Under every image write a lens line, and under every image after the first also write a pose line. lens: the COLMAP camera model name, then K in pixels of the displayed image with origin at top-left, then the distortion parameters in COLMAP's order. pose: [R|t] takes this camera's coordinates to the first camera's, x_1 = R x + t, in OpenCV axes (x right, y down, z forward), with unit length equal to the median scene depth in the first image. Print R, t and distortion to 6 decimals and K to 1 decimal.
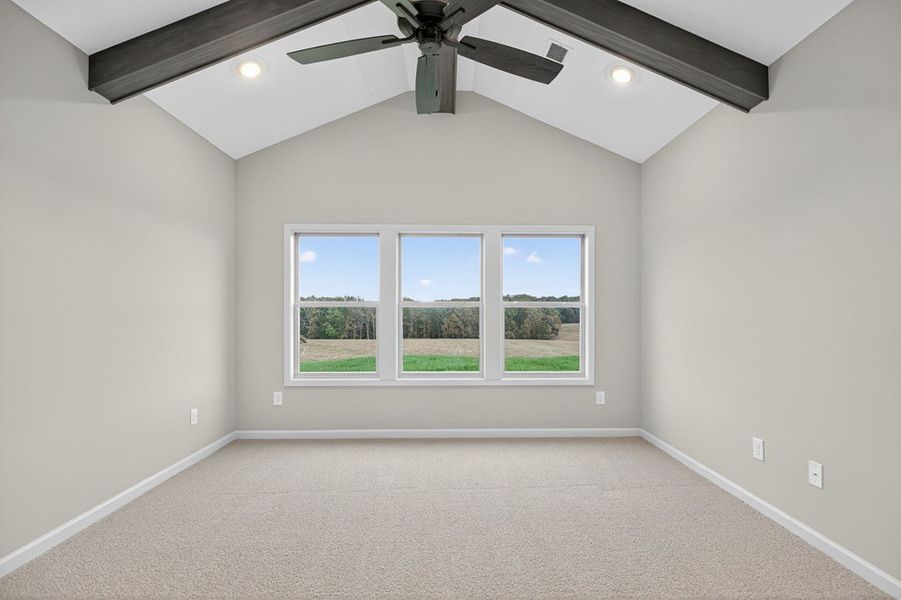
lens RADIAL K [[415.0, 0, 454.8], [0, 415.0, 309.1], [0, 0, 1]] dist [0.004024, 0.000091]
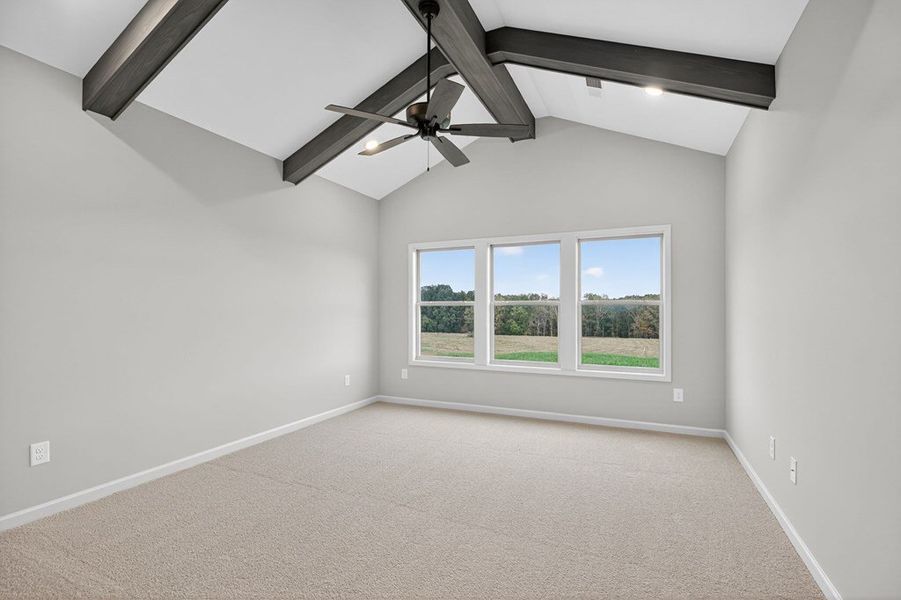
lens RADIAL K [[415.0, 0, 451.4], [0, 415.0, 306.4], [0, 0, 1]] dist [0.004024, 0.000091]
pose [[0.901152, -0.003353, -0.433491, 0.283929], [0.003371, 0.999994, -0.000727, -0.002699], [0.433491, -0.000807, 0.901157, -0.142453]]
